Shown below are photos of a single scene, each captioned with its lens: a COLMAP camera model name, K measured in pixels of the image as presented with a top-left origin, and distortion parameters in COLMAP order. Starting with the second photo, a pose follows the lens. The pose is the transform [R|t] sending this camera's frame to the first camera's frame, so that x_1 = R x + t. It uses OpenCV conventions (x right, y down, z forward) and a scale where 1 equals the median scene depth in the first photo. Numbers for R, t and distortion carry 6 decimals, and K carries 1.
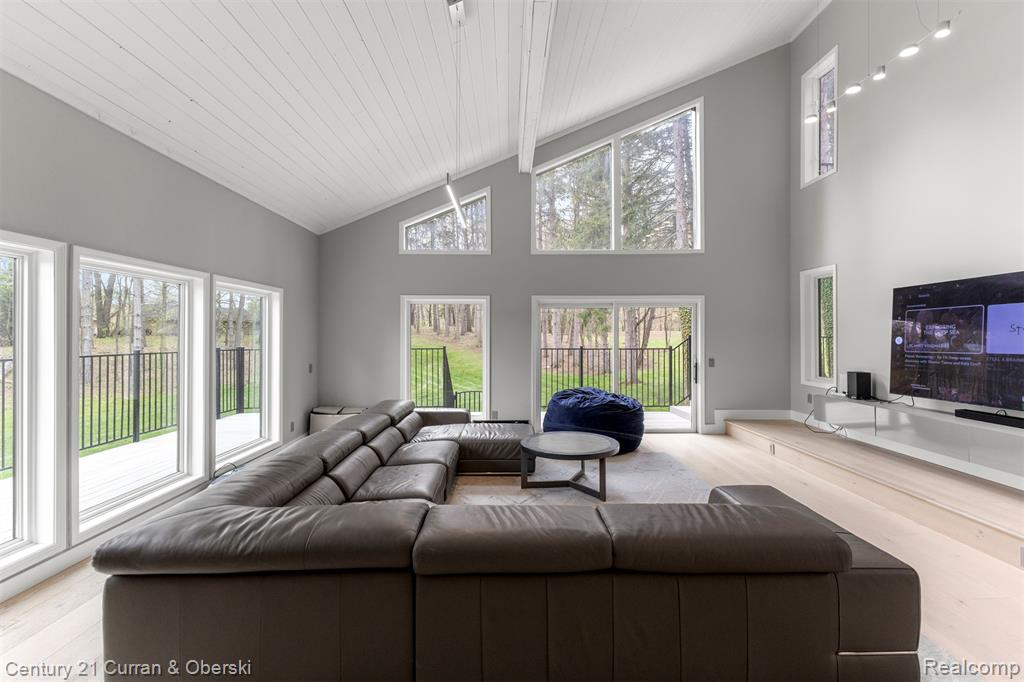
lens RADIAL K [[446.0, 0, 512.9], [0, 446.0, 332.4], [0, 0, 1]] dist [-0.000290, 0.000010]
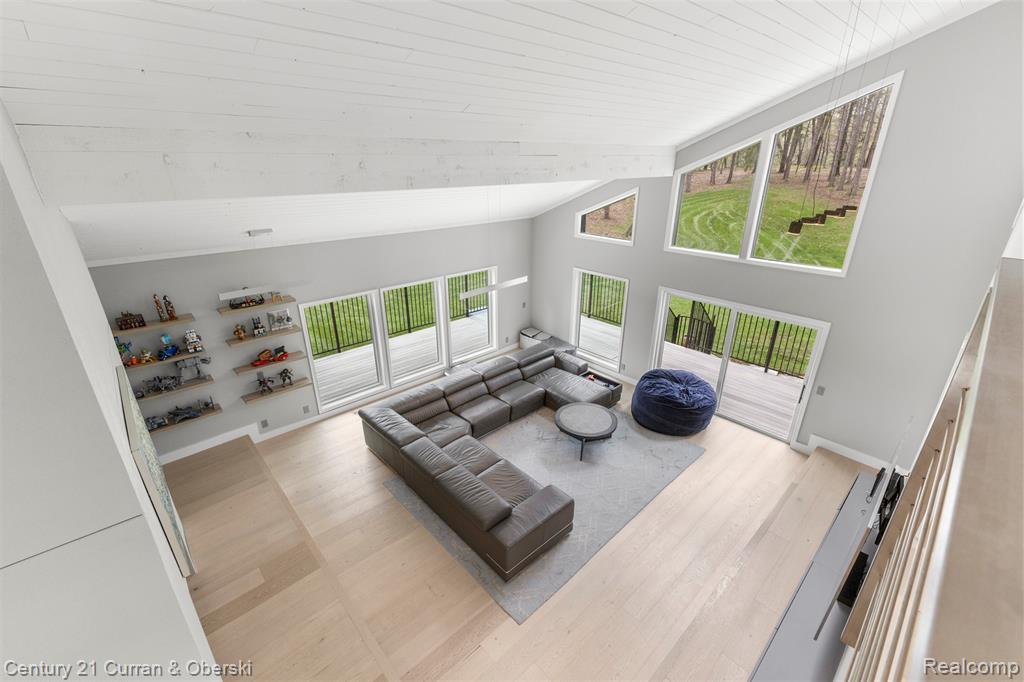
lens RADIAL K [[439.1, 0, 512.6], [0, 439.1, 335.0], [0, 0, 1]] dist [0.015861, 0.000147]
pose [[0.672073, 0.275060, -0.687502, 0.631435], [0.002108, 0.927735, 0.373234, -0.405229], [0.740482, -0.252290, 0.622926, -0.050970]]
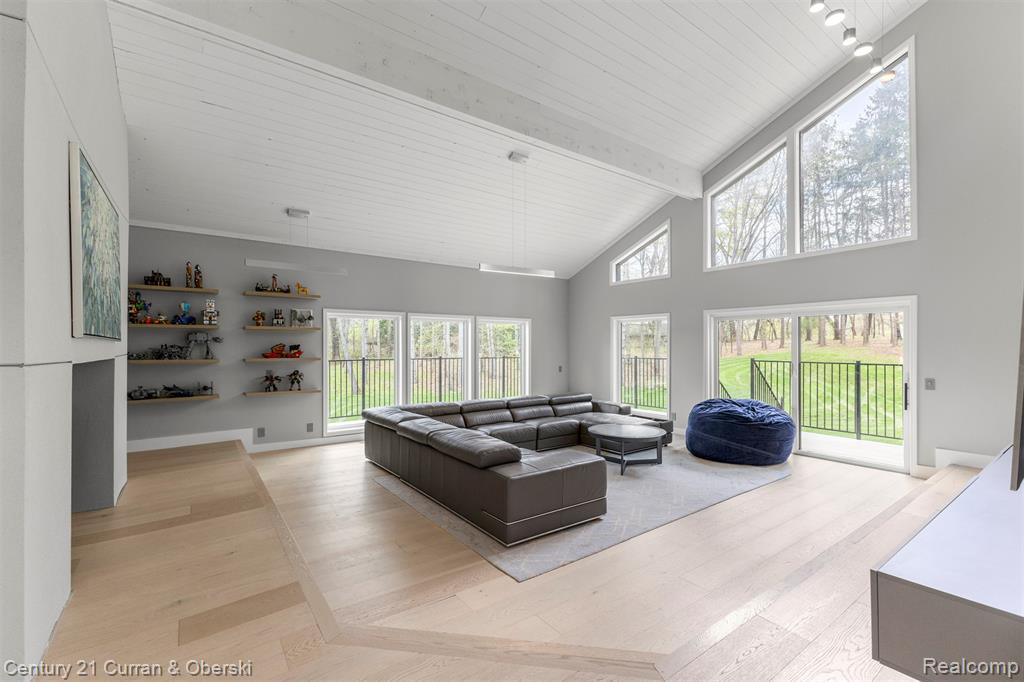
lens RADIAL K [[440.8, 0, 515.1], [0, 440.8, 341.2], [0, 0, 1]] dist [0.016683, 0.000080]
pose [[0.585538, -0.008706, -0.810598, 0.656715], [0.003751, 0.999961, -0.008030, -0.000741], [0.810636, 0.001662, 0.585548, -0.001939]]
